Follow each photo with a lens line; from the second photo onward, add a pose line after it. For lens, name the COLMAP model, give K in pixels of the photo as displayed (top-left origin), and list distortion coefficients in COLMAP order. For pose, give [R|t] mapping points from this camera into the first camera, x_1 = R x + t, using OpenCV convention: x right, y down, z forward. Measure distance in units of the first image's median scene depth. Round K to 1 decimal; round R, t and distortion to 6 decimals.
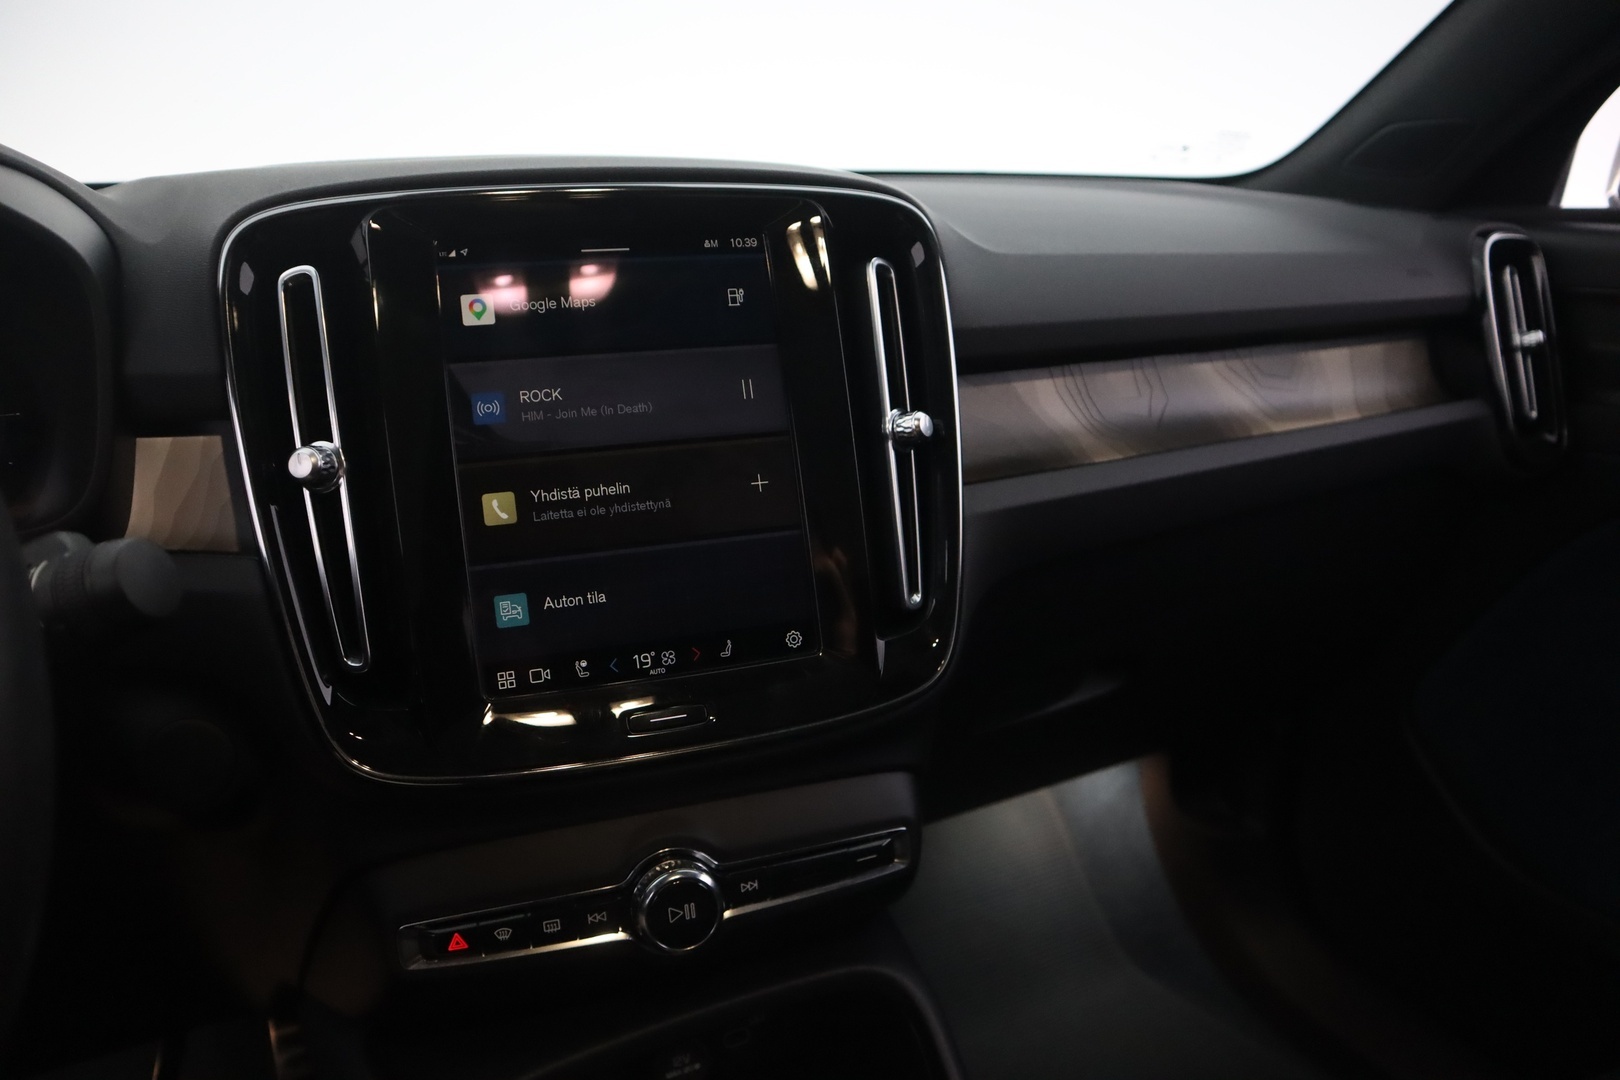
lens RADIAL K [[1110.1, 0, 806.2], [0, 1110.1, 561.0], [0, 0, 1]] dist [-0.086003, 0.002832]
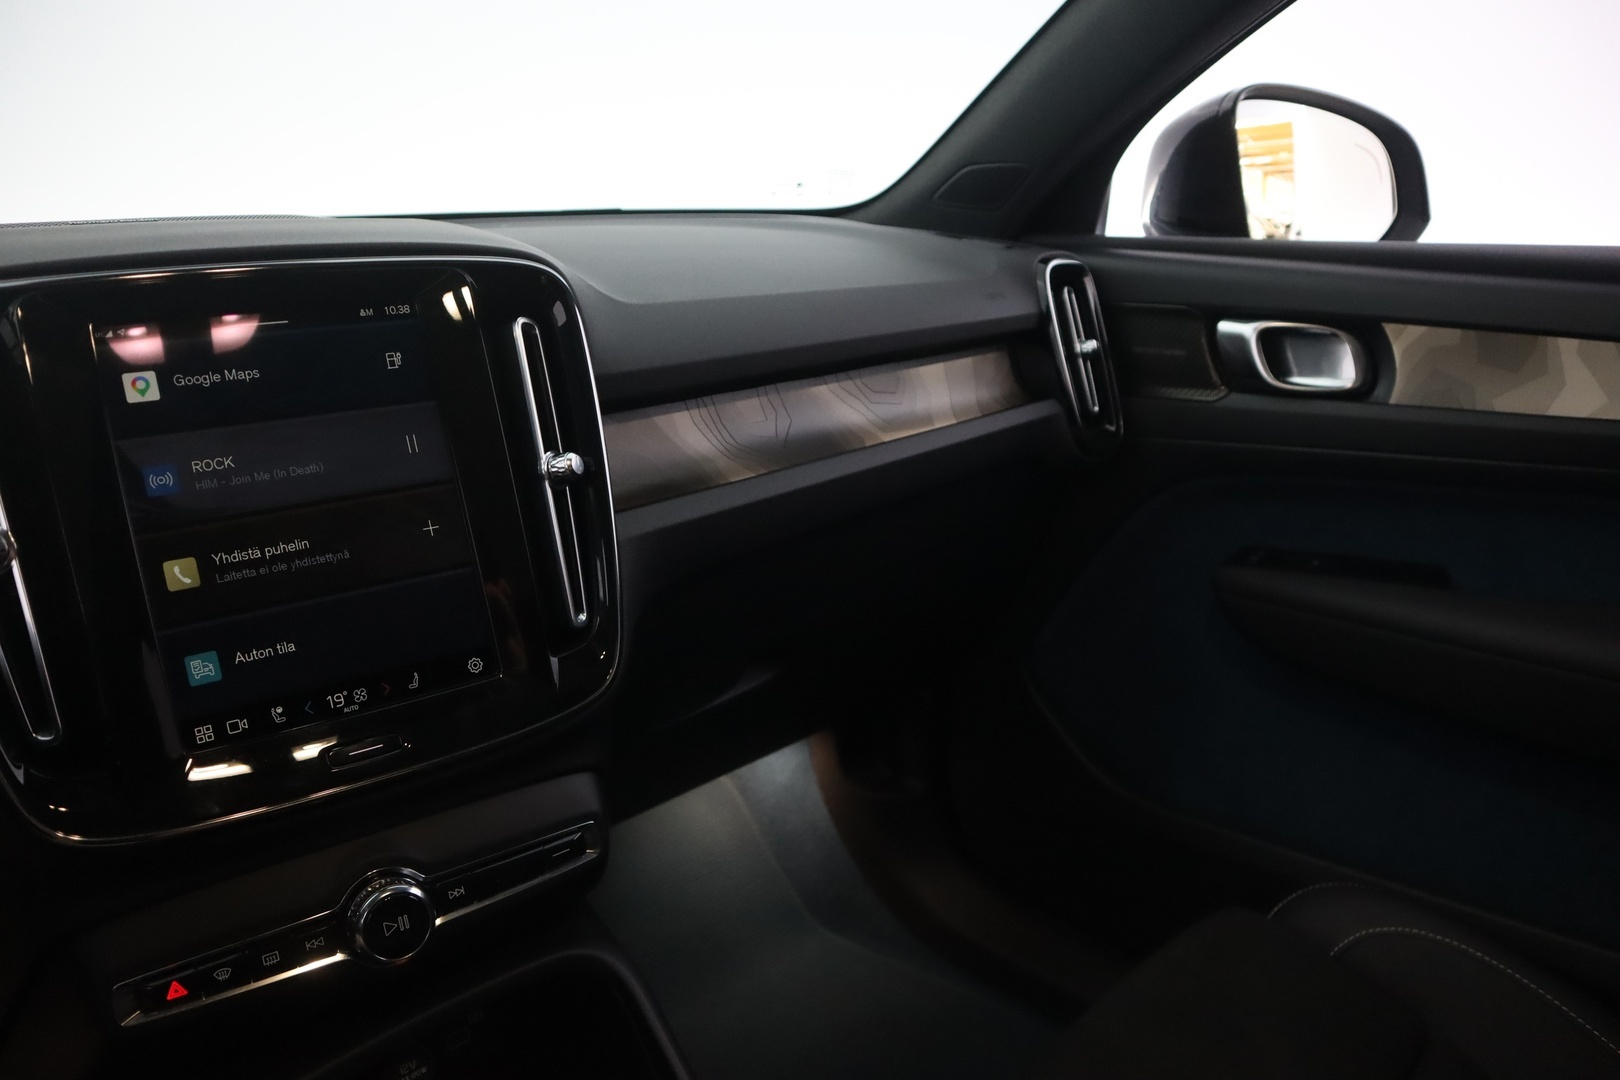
lens RADIAL K [[1150.1, 0, 810.0], [0, 1150.1, 540.0], [0, 0, 1]] dist [-0.108920, 0.088294]
pose [[0.955183, -0.086923, 0.282967, -0.002708], [0.092952, 0.995639, -0.007926, -0.014041], [-0.281044, 0.033873, 0.959097, -0.187341]]
